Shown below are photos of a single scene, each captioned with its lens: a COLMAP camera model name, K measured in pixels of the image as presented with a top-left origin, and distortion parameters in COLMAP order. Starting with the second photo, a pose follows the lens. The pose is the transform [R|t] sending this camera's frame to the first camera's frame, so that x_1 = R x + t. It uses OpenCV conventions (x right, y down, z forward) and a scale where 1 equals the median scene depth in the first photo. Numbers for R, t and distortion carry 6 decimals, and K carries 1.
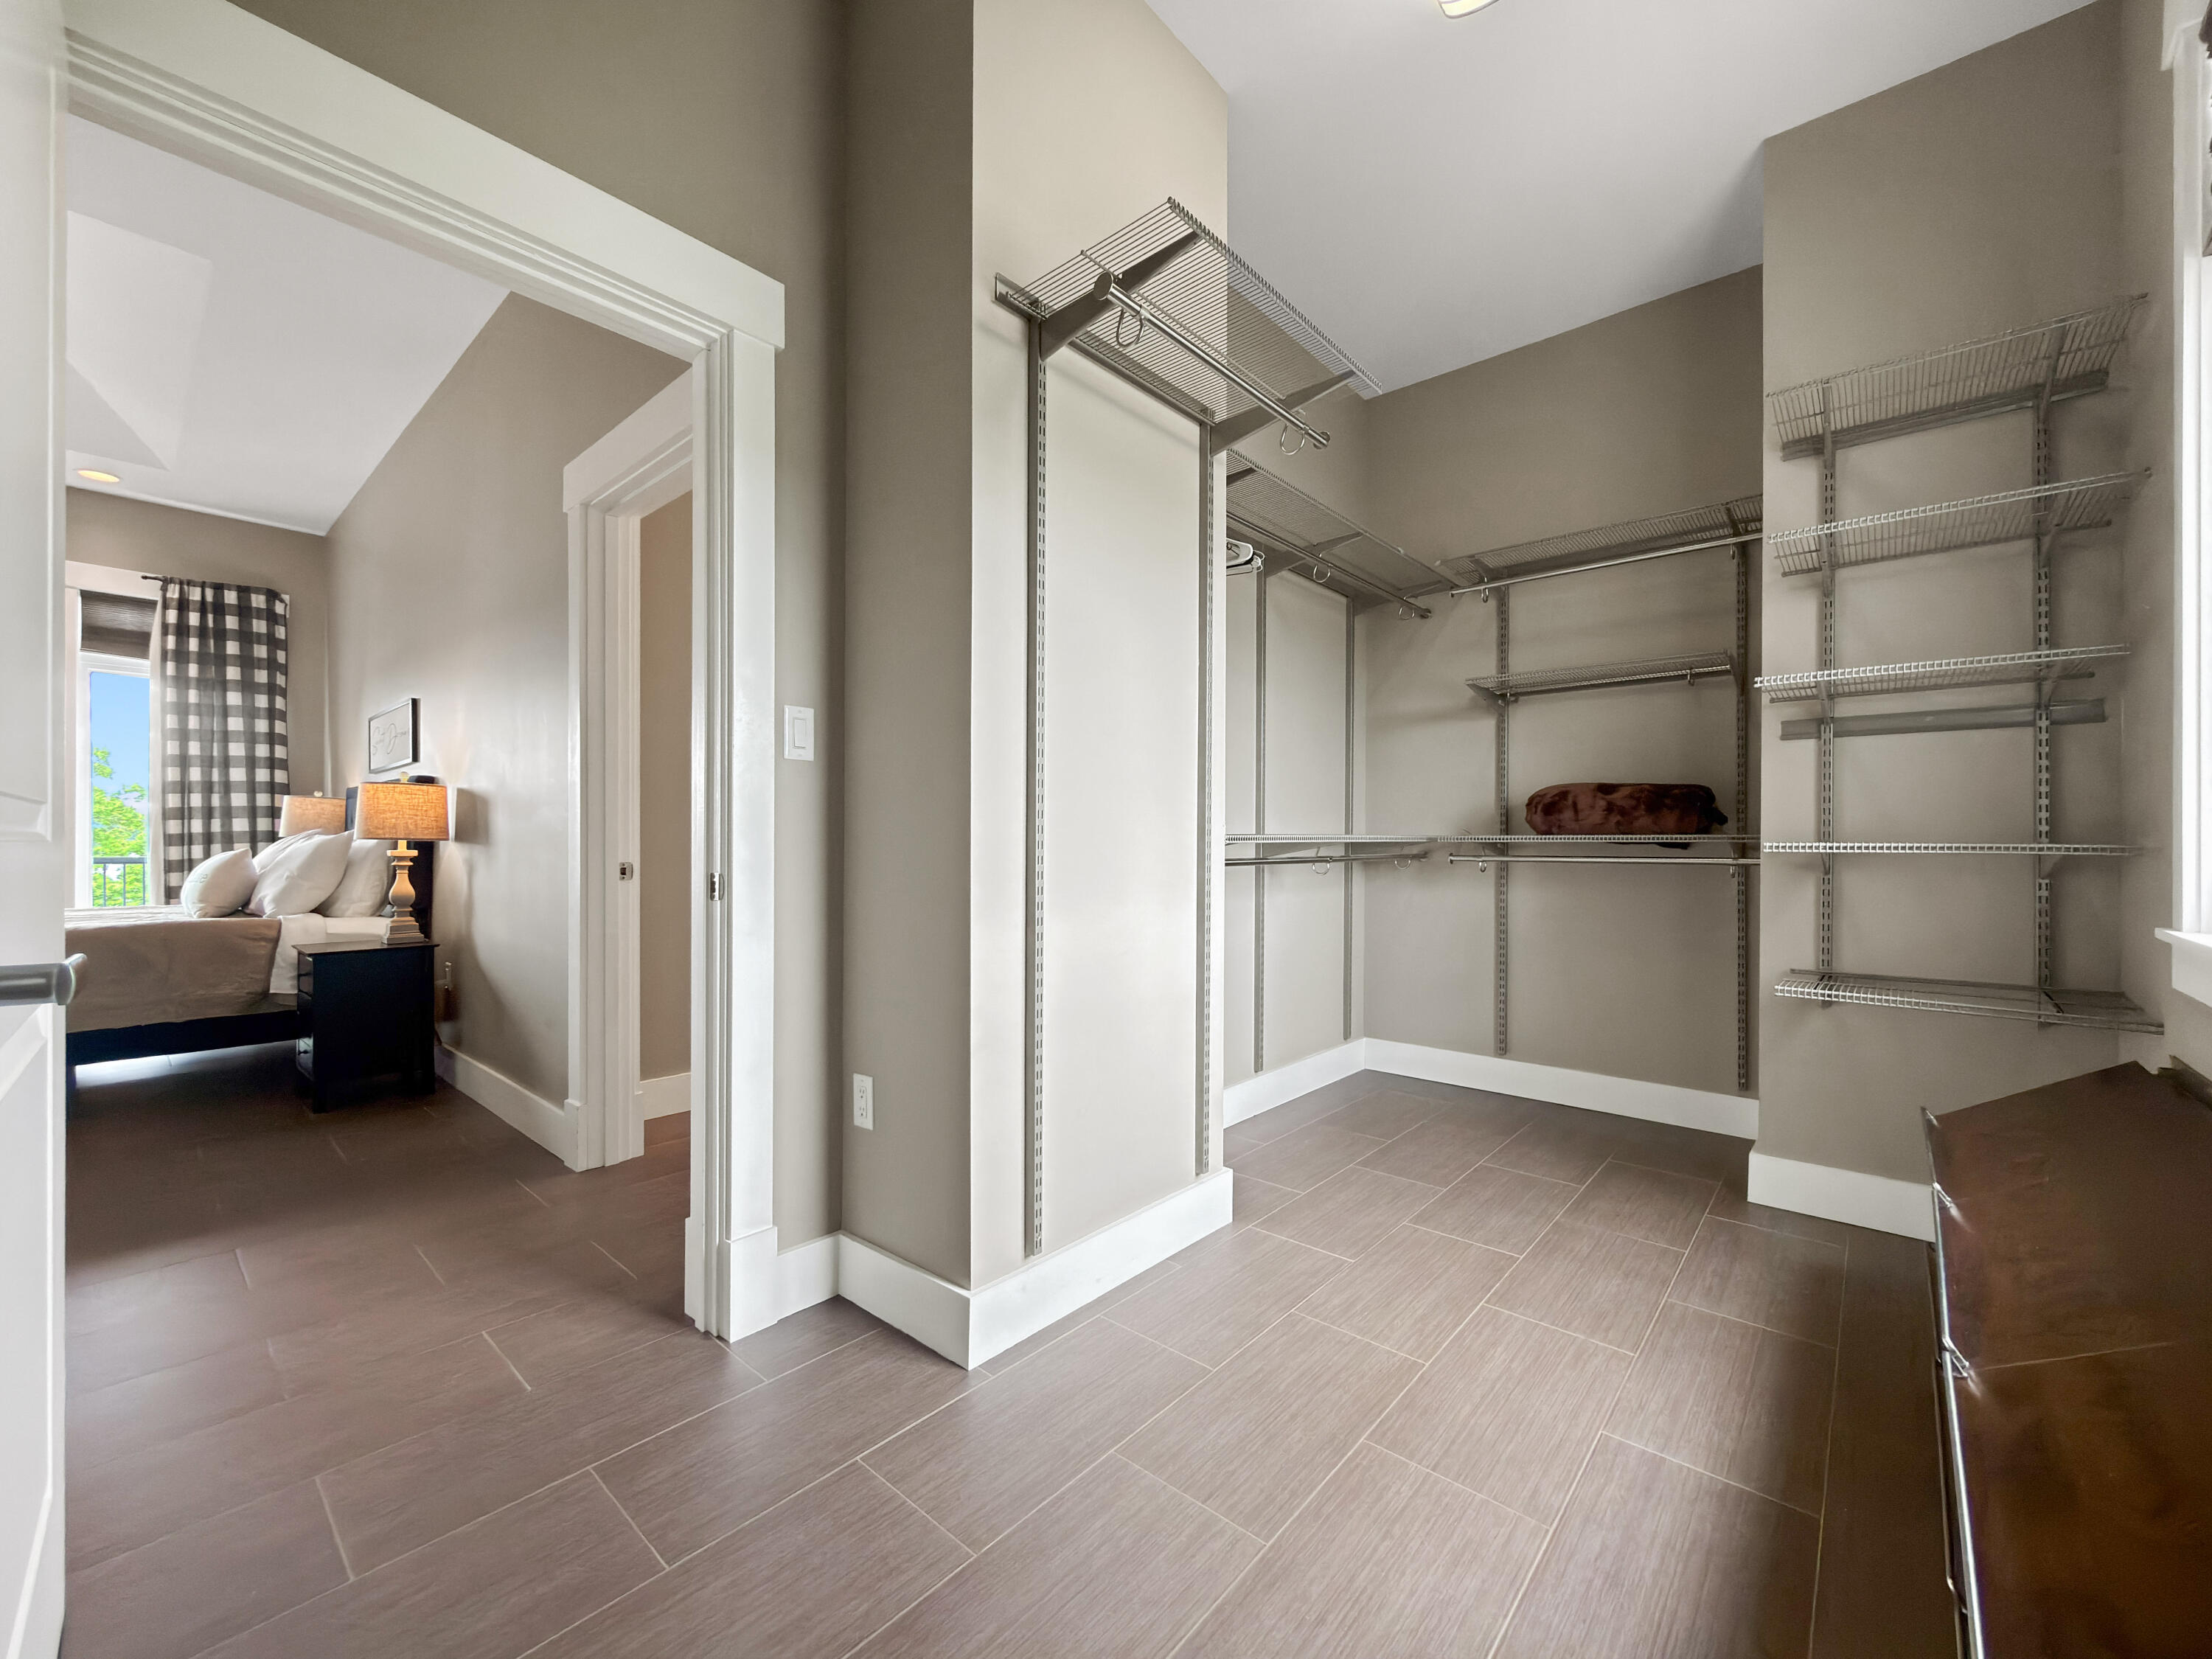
lens RADIAL K [[880.8, 0, 1104.2], [0, 880.8, 833.2], [0, 0, 1]] dist [-0.002996, -0.000419]
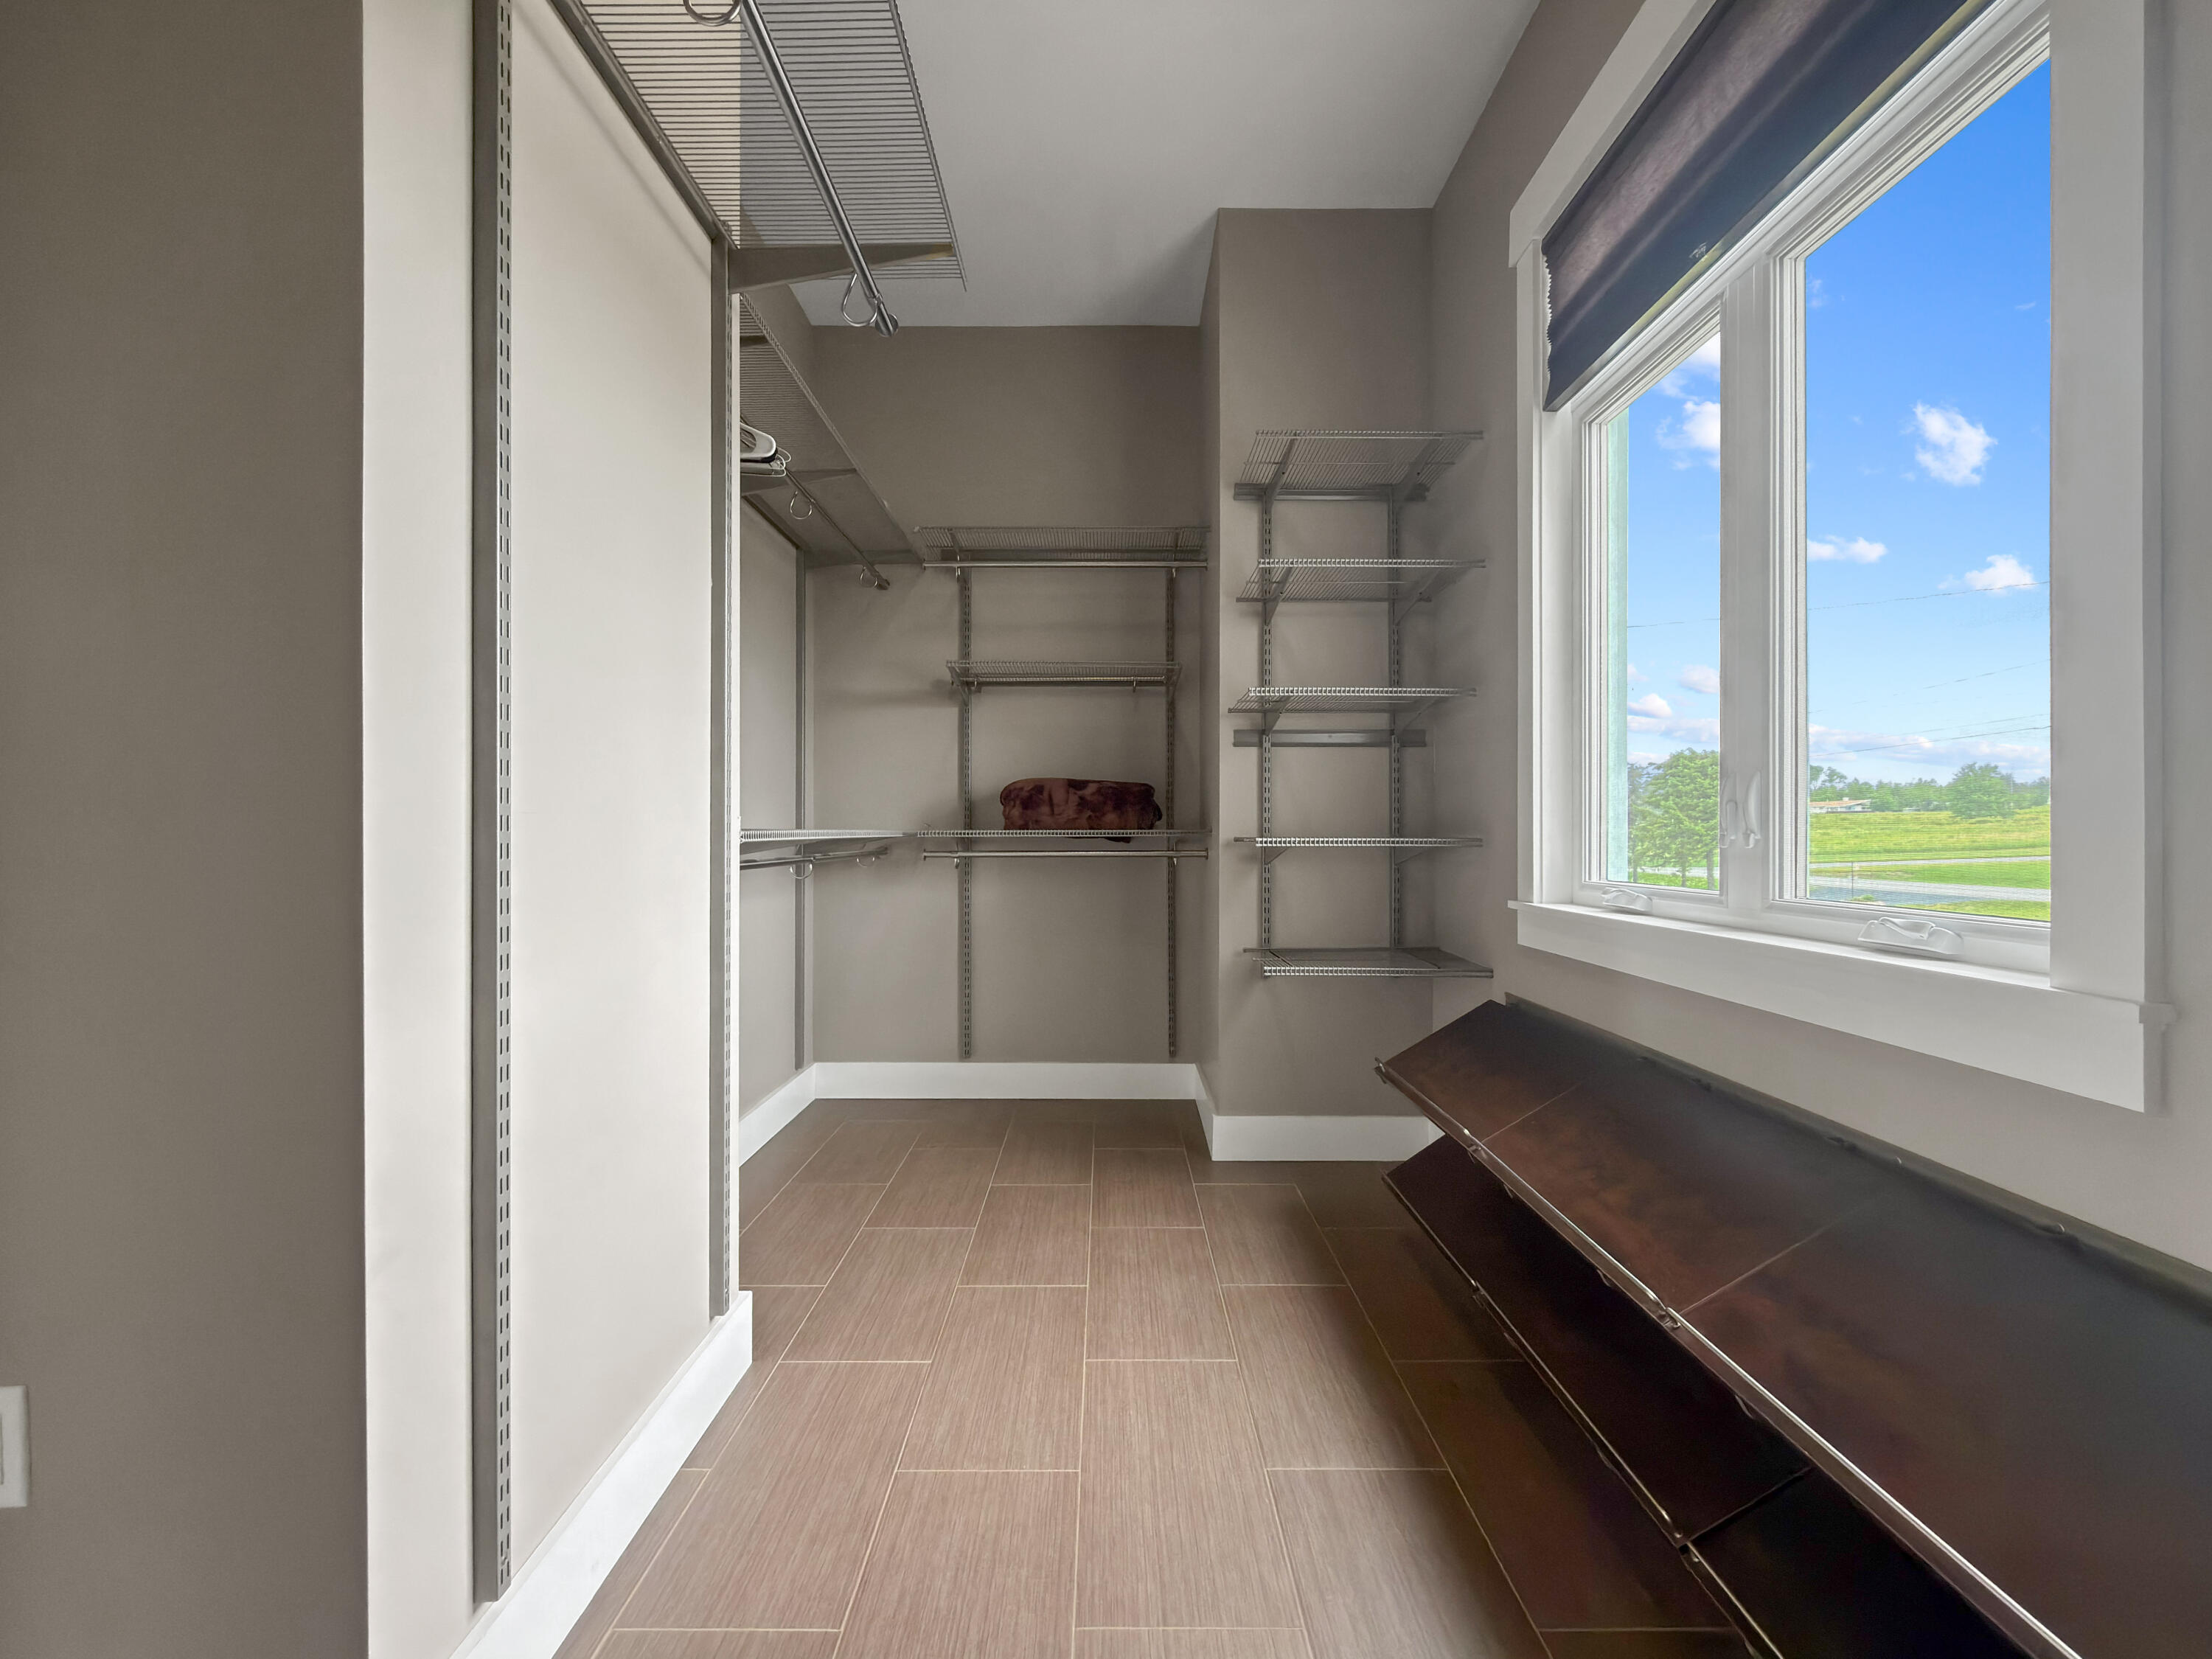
lens RADIAL K [[880.8, 0, 1062.8], [0, 880.8, 831.2], [0, 0, 1]] dist [-0.002996, -0.000419]
pose [[0.751612, -0.000463, 0.659606, -0.140015], [-0.003637, 0.999982, 0.004845, -0.001698], [-0.659596, -0.006040, 0.751596, 0.288807]]
